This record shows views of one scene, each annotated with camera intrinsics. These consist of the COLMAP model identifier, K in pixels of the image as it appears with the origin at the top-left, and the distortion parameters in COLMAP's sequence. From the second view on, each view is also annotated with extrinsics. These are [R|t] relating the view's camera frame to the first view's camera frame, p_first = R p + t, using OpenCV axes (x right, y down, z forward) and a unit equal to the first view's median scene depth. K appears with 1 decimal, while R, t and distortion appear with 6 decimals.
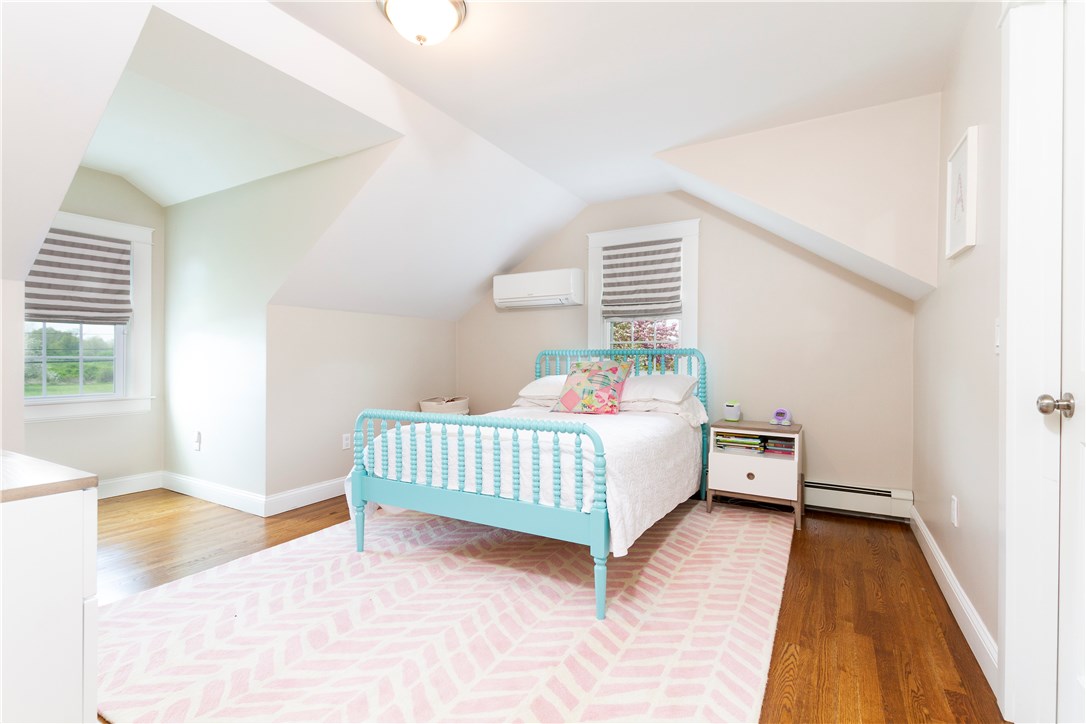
lens RADIAL K [[514.4, 0, 541.5], [0, 514.4, 360.5], [0, 0, 1]] dist [0.005822, -0.000162]
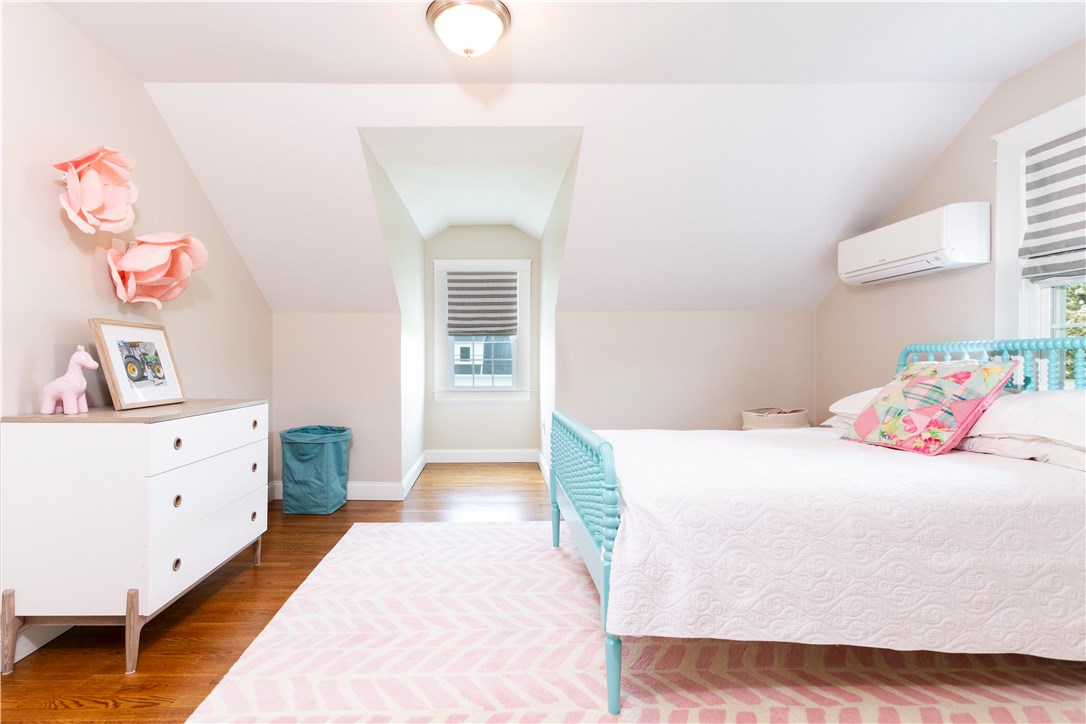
lens RADIAL K [[567.3, 0, 541.9], [0, 567.3, 363.8], [0, 0, 1]] dist [0.005208, -0.000424]
pose [[0.495826, -0.000301, -0.868422, 0.465471], [-0.001991, 0.999997, -0.001483, 0.006454], [0.868420, 0.002464, 0.495824, 0.313528]]
